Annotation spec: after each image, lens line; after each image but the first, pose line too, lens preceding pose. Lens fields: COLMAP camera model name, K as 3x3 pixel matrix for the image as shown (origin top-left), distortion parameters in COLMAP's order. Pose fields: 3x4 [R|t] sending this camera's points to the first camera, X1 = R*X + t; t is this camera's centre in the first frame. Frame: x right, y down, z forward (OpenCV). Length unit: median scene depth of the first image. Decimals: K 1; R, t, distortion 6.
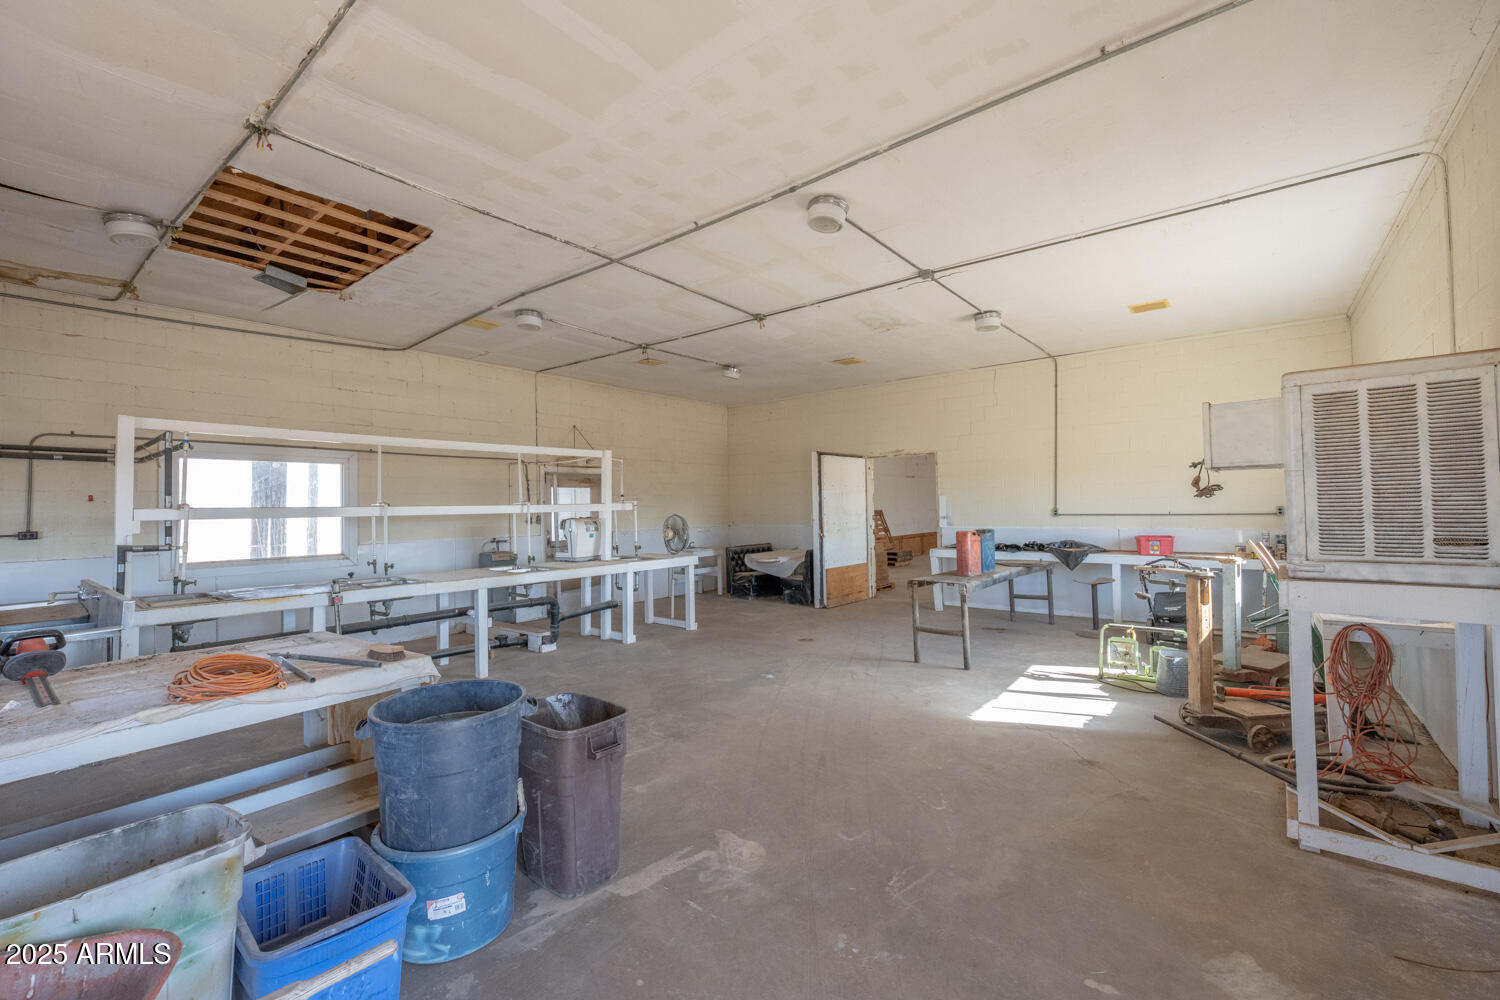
lens RADIAL K [[619.6, 0, 751.0], [0, 619.6, 487.2], [0, 0, 1]] dist [0.001050, 0.000071]
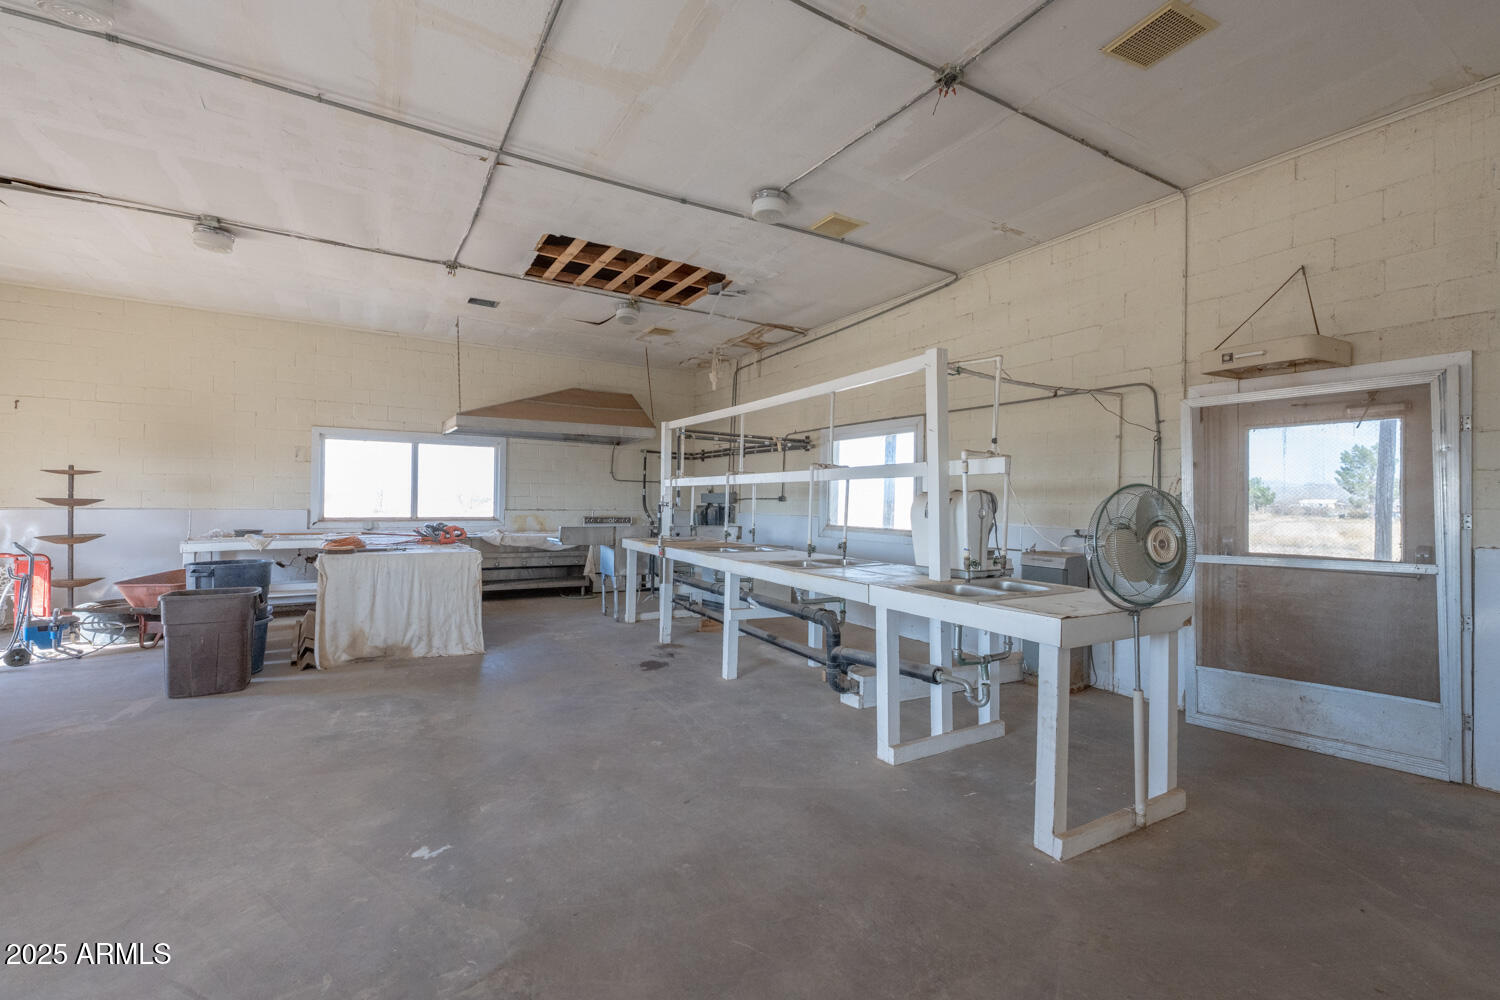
lens RADIAL K [[620.7, 0, 750.0], [0, 620.7, 500.0], [0, 0, 1]] dist [0.000144, 0.000064]
pose [[-0.337220, 0.011061, -0.941361, 0.369167], [0.024529, 0.999695, 0.002959, 0.070673], [0.941106, -0.022093, -0.337389, 1.417833]]
